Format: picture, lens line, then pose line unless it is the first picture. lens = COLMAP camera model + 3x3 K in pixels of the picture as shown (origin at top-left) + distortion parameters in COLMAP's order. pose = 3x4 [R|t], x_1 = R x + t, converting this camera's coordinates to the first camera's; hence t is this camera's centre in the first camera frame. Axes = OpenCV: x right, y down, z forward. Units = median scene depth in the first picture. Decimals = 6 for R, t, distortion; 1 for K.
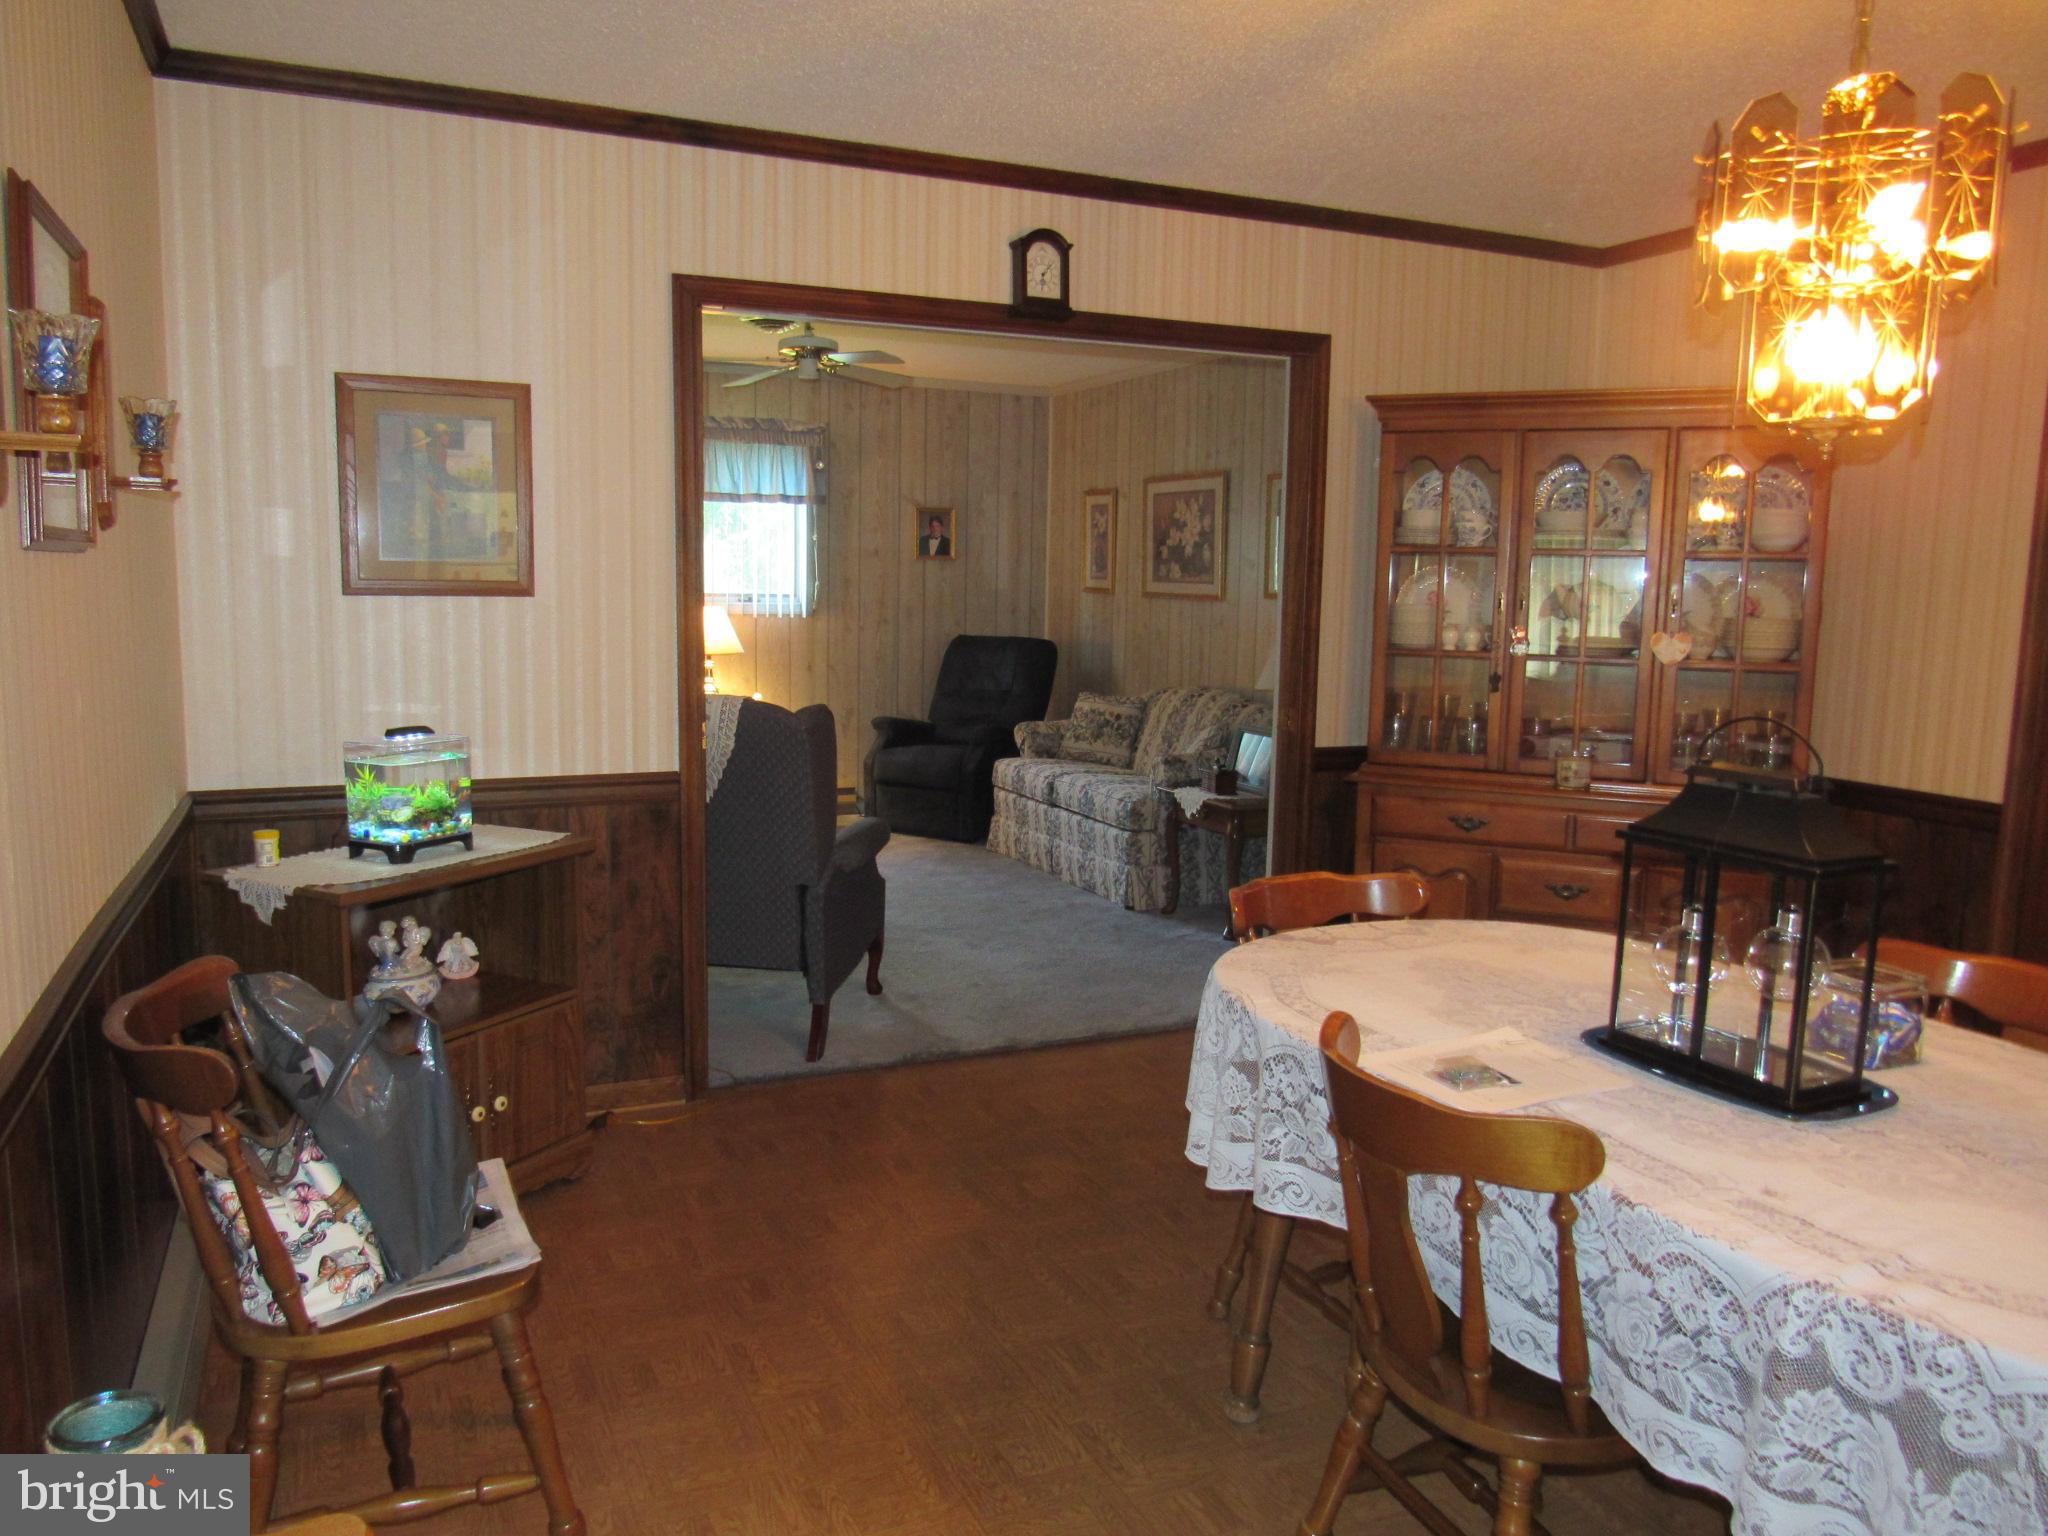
lens RADIAL K [[1475.6, 0, 1024.0], [0, 1475.6, 768.0], [0, 0, 1]] dist [-0.034661, 0.013052]
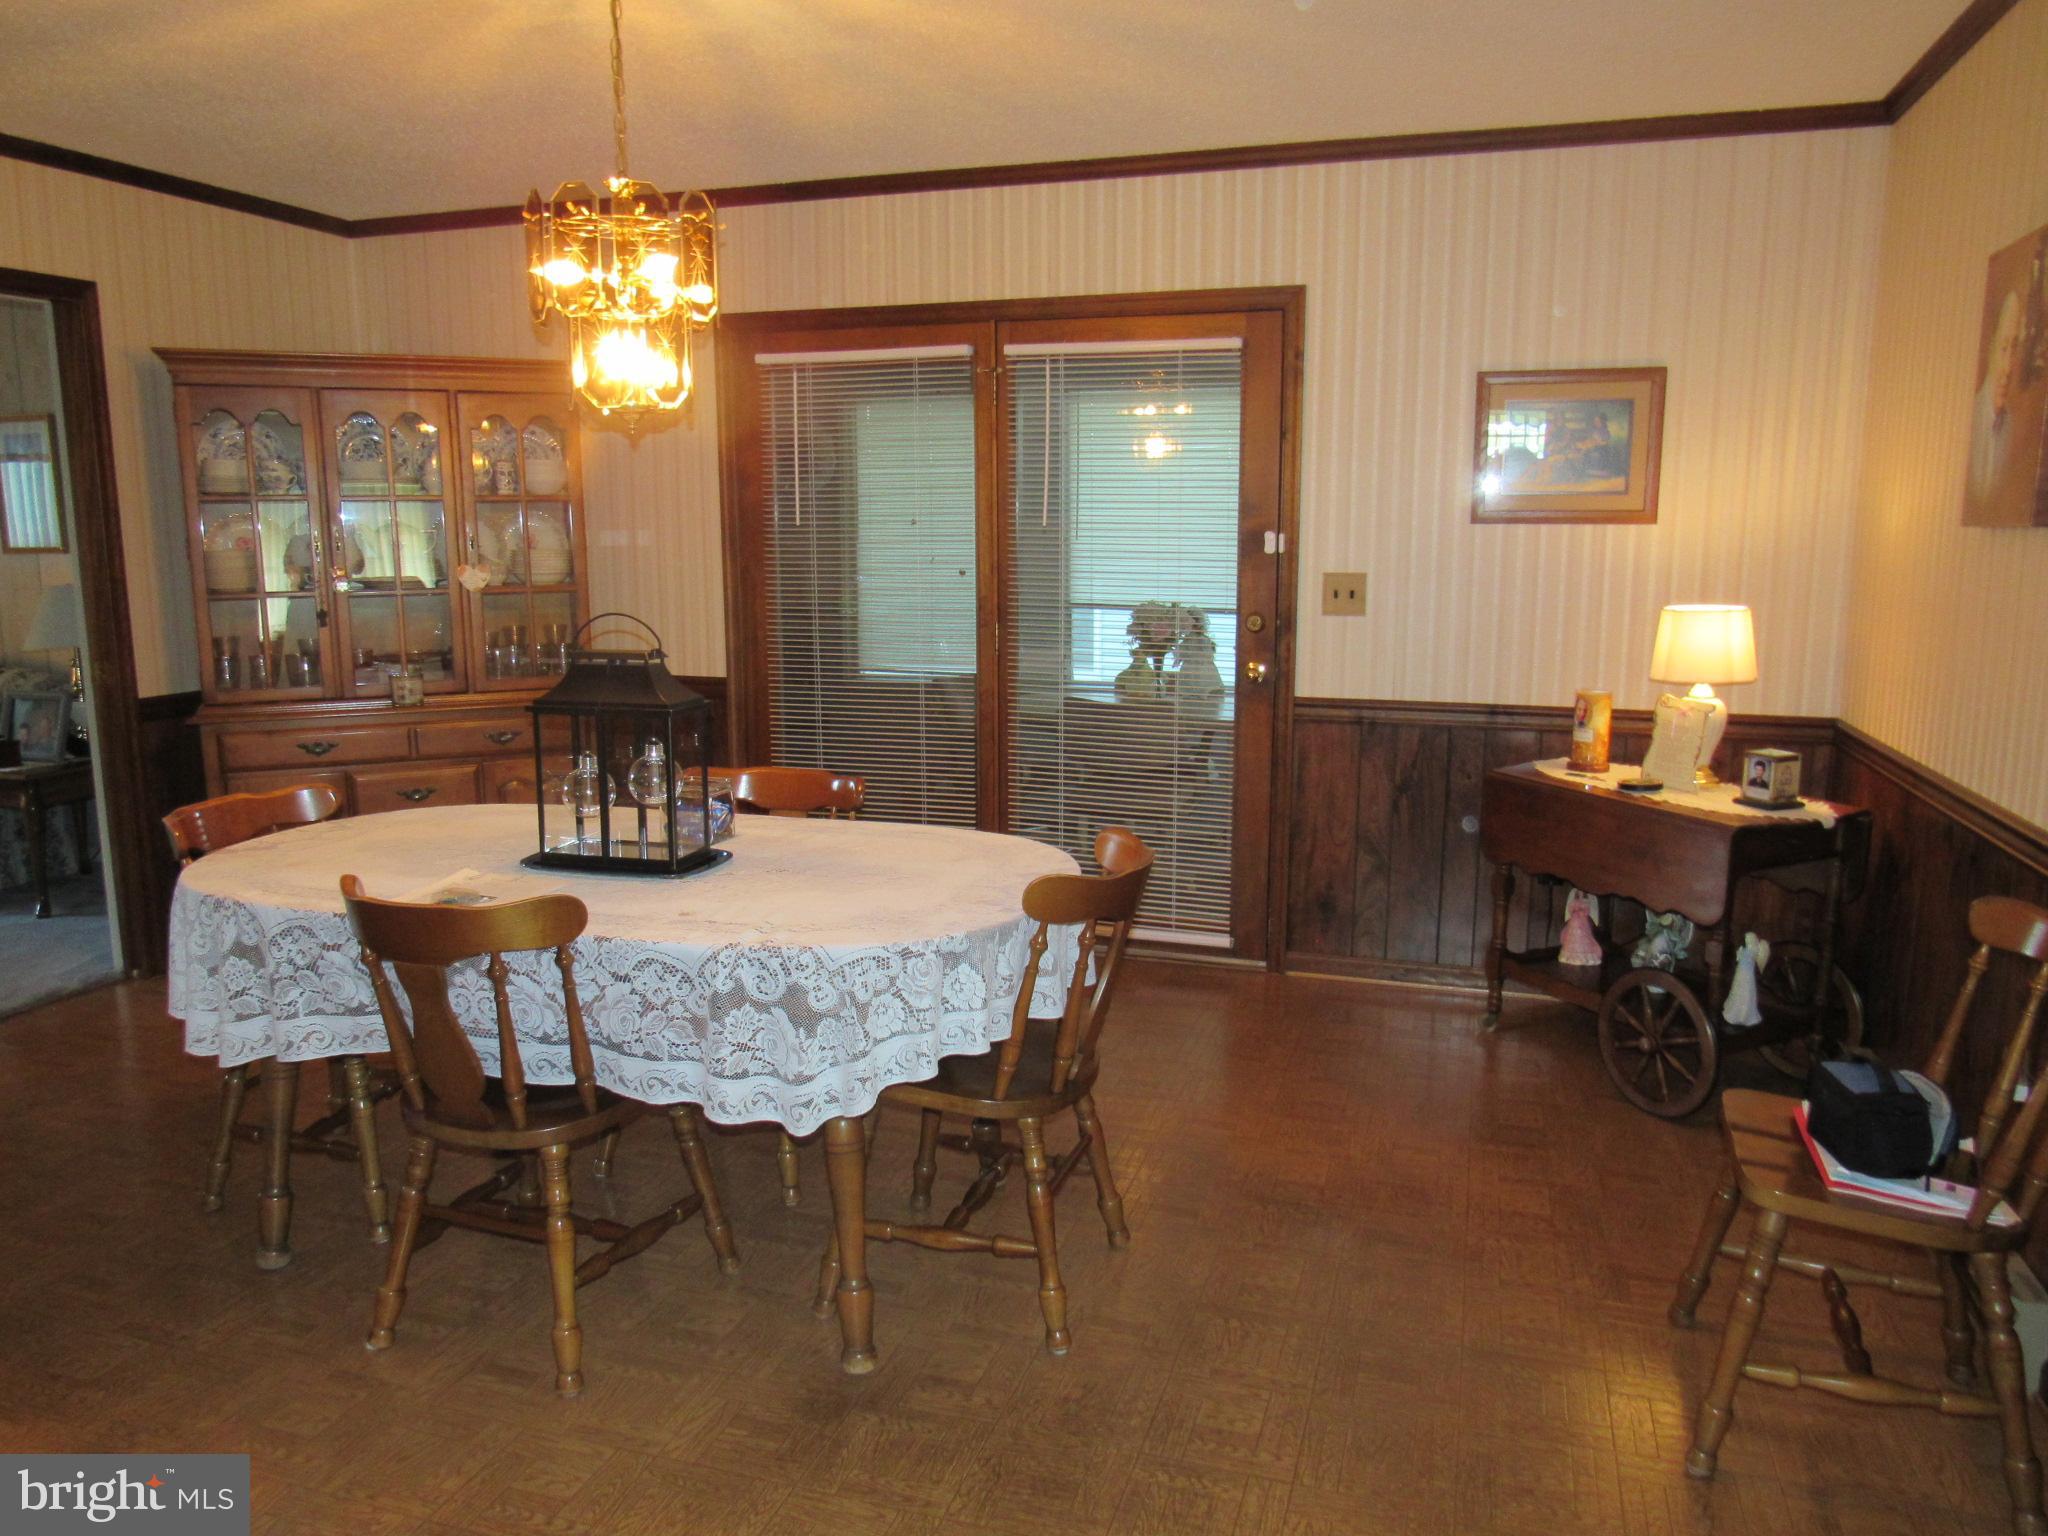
lens RADIAL K [[1468.0, 0, 1024.0], [0, 1468.0, 768.0], [0, 0, 1]] dist [-0.008537, 0.010265]
pose [[0.671635, -0.147068, 0.726139, -0.307775], [0.118557, 0.988804, 0.090608, 0.034065], [-0.731335, 0.025234, 0.681552, -0.284452]]
